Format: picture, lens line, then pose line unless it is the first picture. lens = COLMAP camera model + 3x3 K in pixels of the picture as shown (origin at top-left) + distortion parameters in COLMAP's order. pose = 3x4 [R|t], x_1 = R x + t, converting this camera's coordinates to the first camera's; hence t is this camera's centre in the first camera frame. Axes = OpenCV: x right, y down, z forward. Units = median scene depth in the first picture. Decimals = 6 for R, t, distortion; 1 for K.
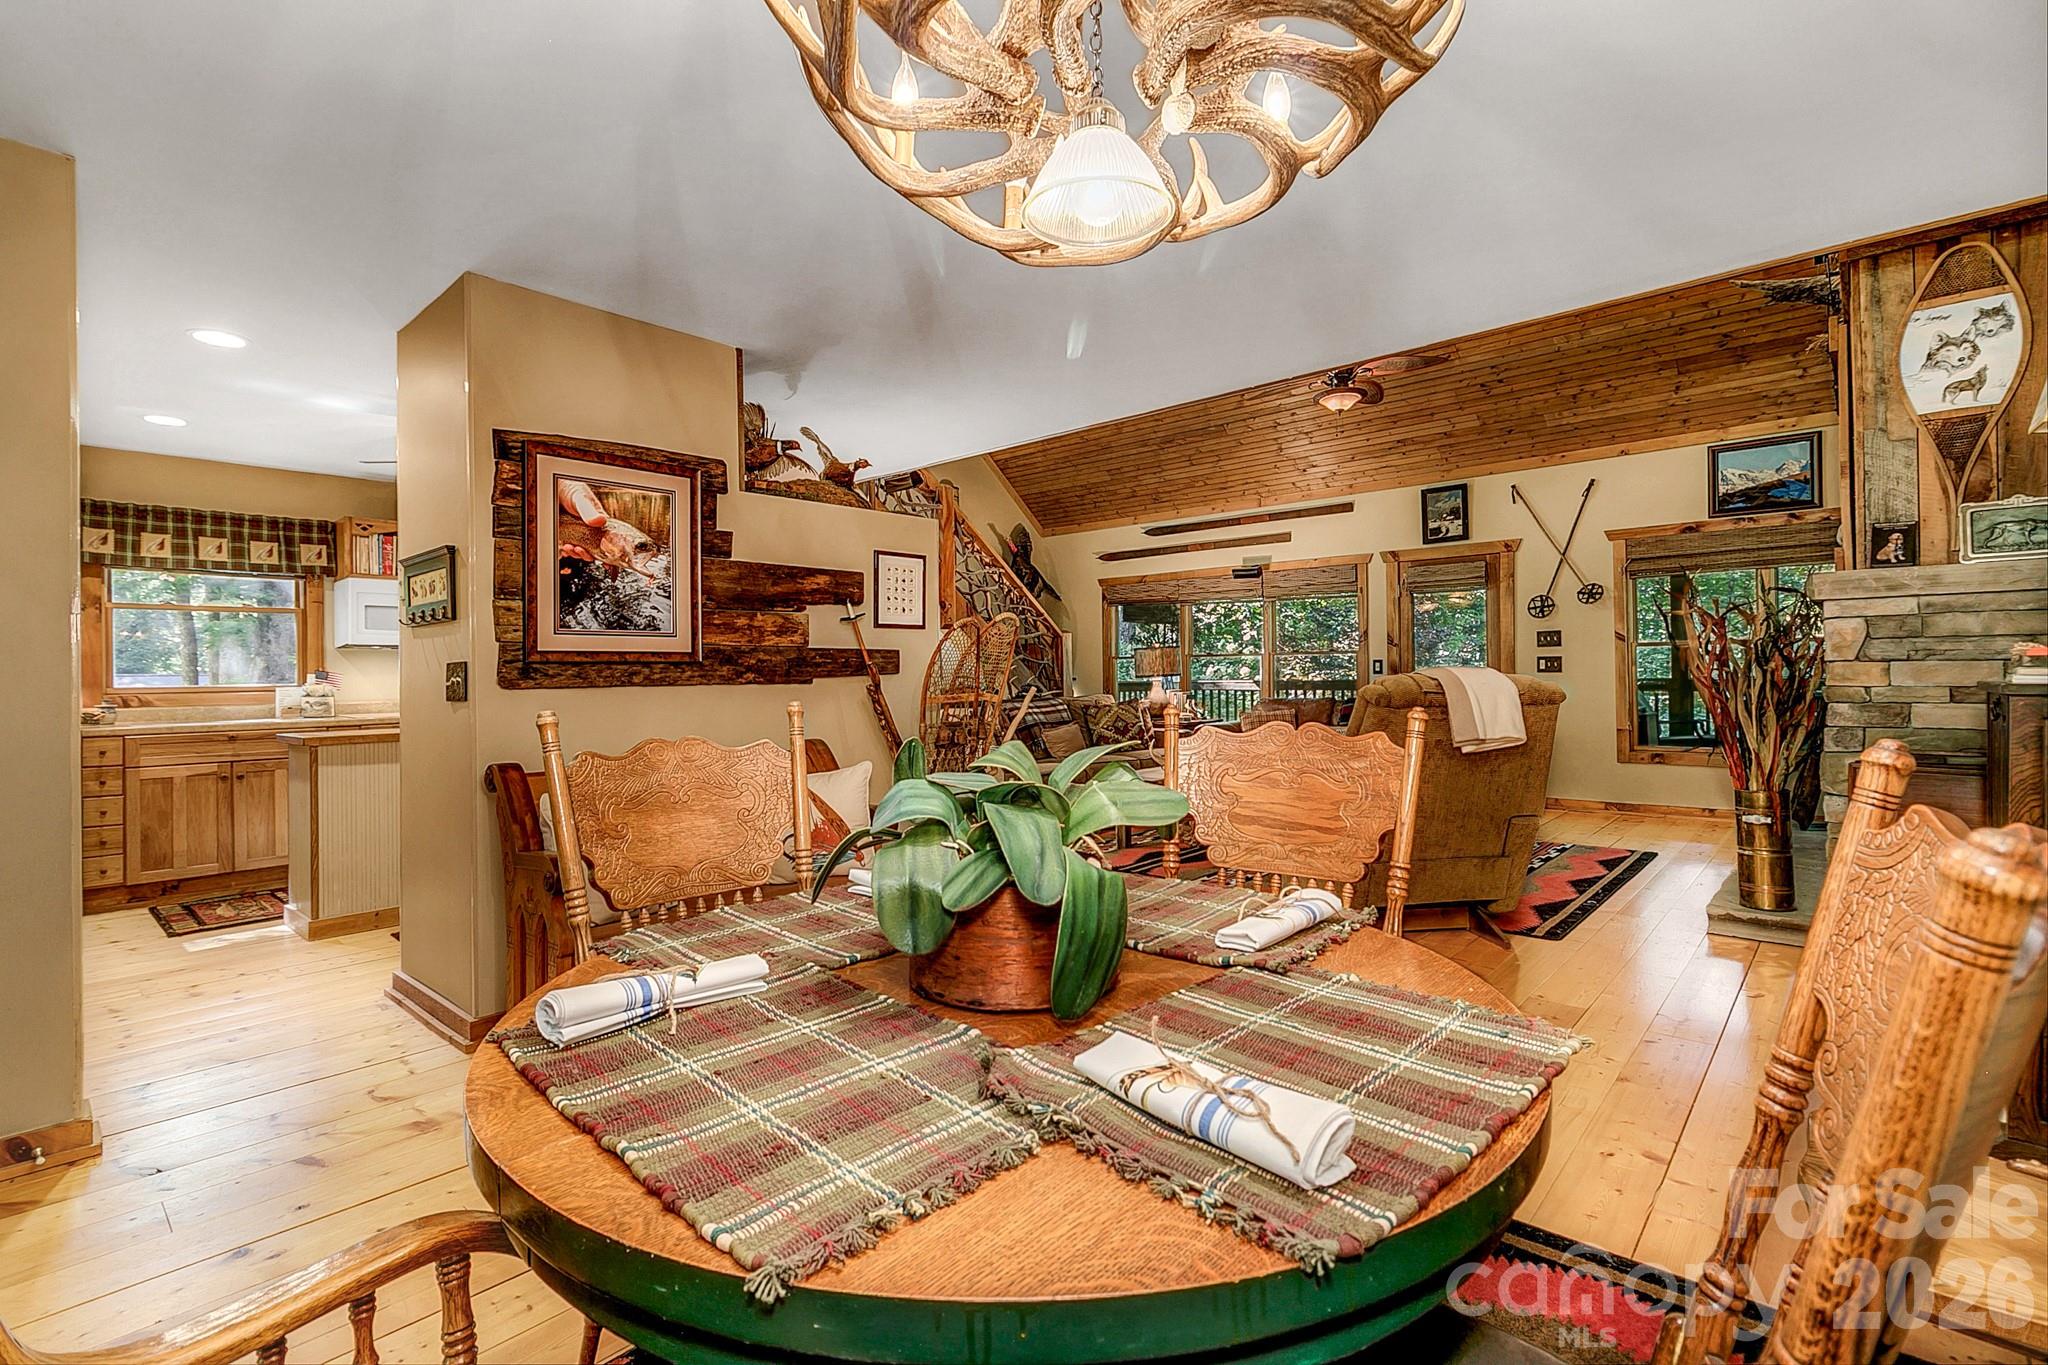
lens RADIAL K [[942.4, 0, 1020.5], [0, 942.4, 667.7], [0, 0, 1]] dist [0.001961, -0.000815]
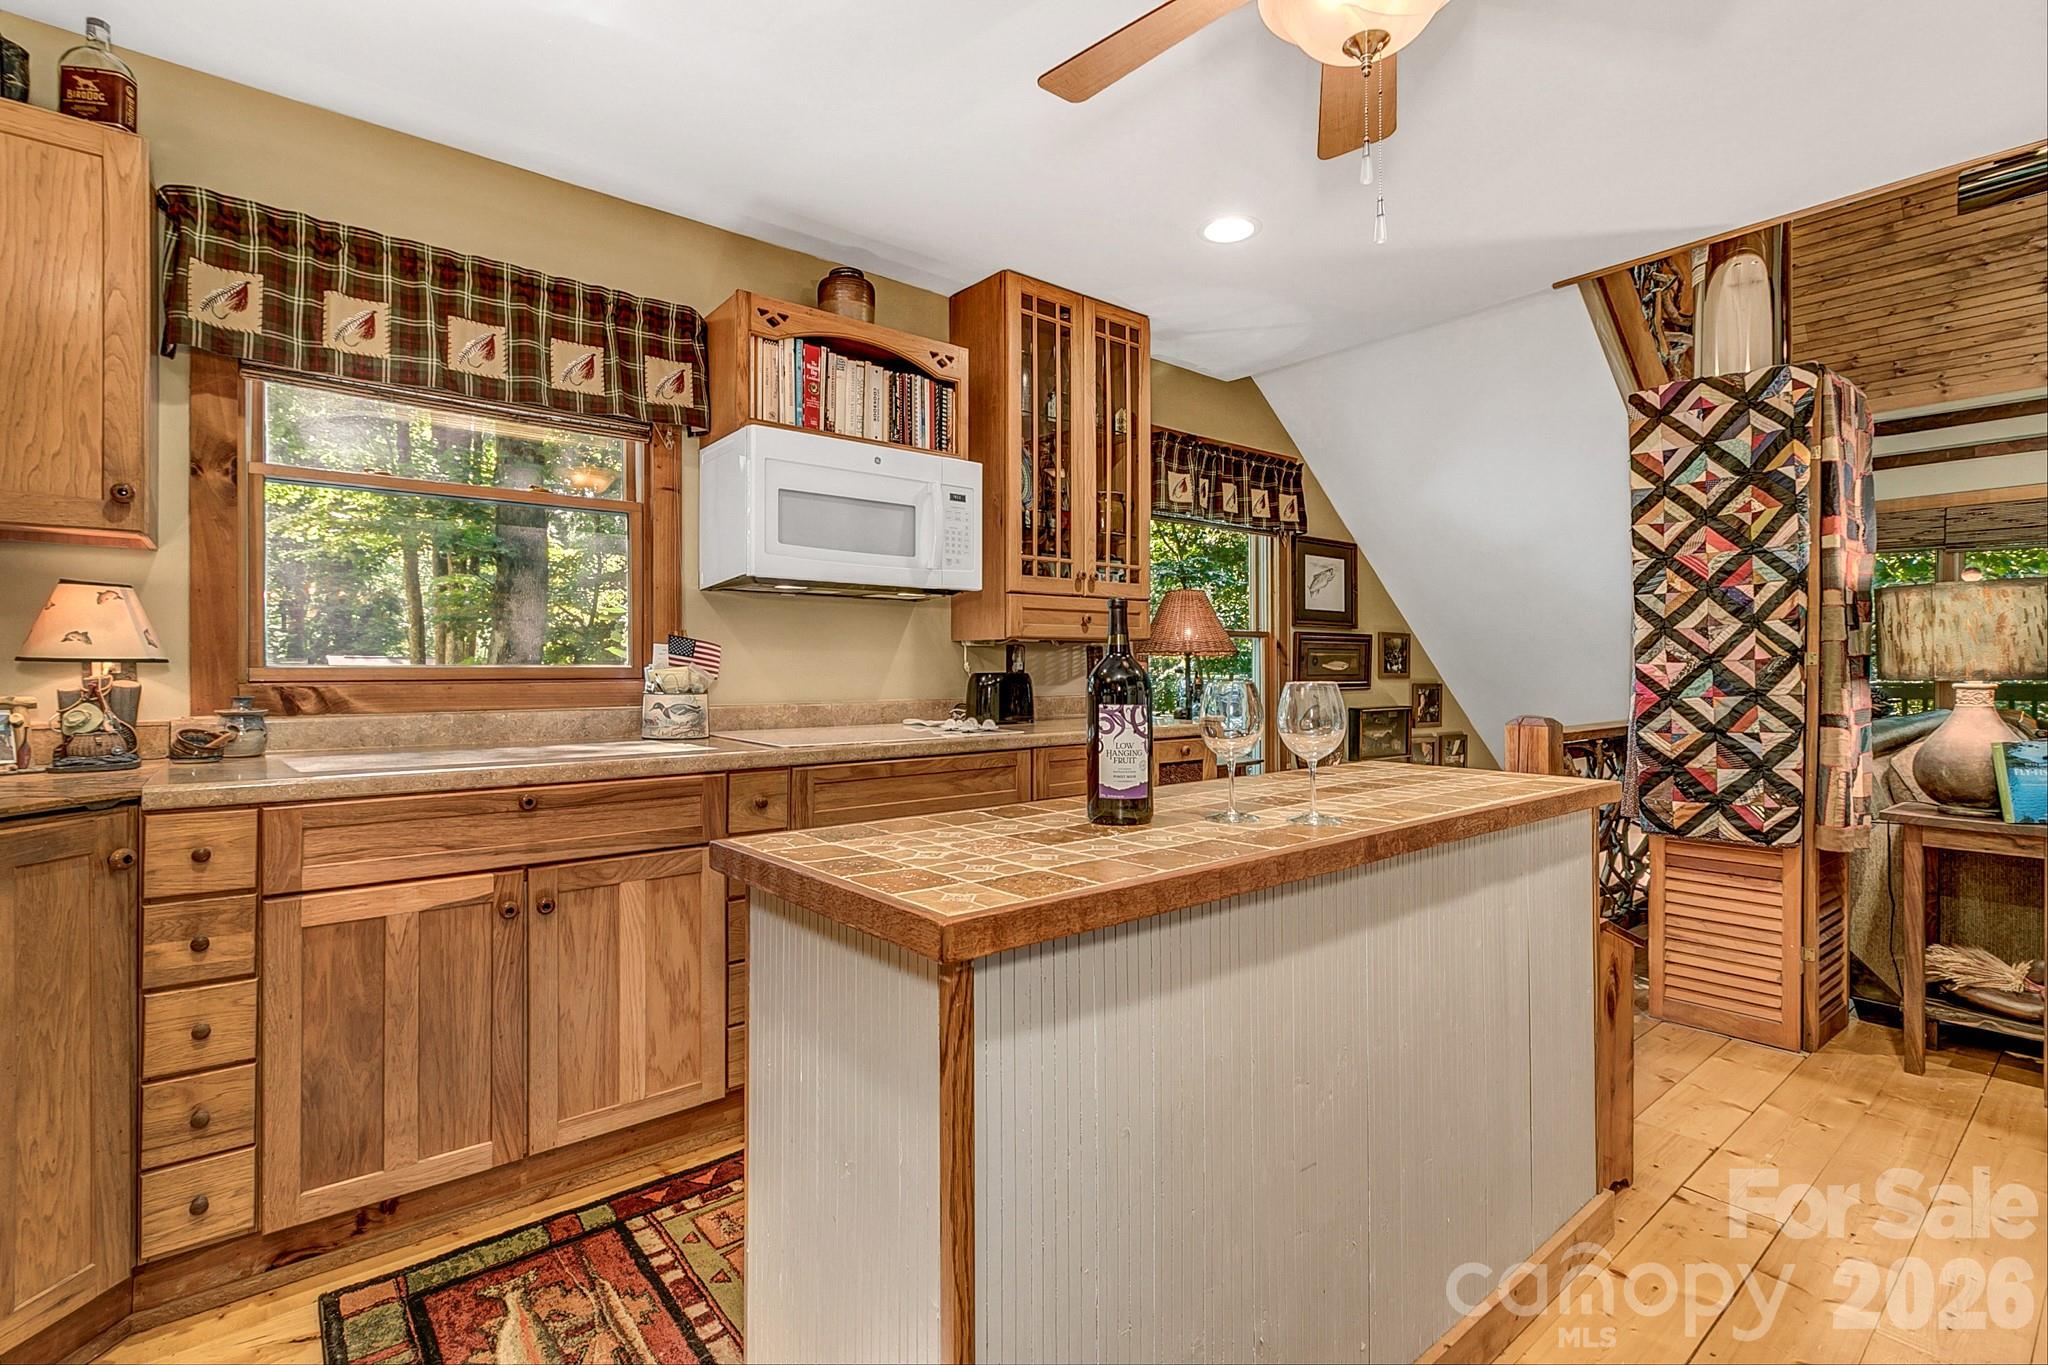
lens RADIAL K [[942.4, 0, 1020.5], [0, 942.4, 667.7], [0, 0, 1]] dist [0.001961, -0.000815]
pose [[0.988312, 0.014418, -0.151764, -0.537723], [-0.013243, 0.999874, 0.008749, 0.012980], [0.151871, -0.006637, 0.988378, 0.605233]]
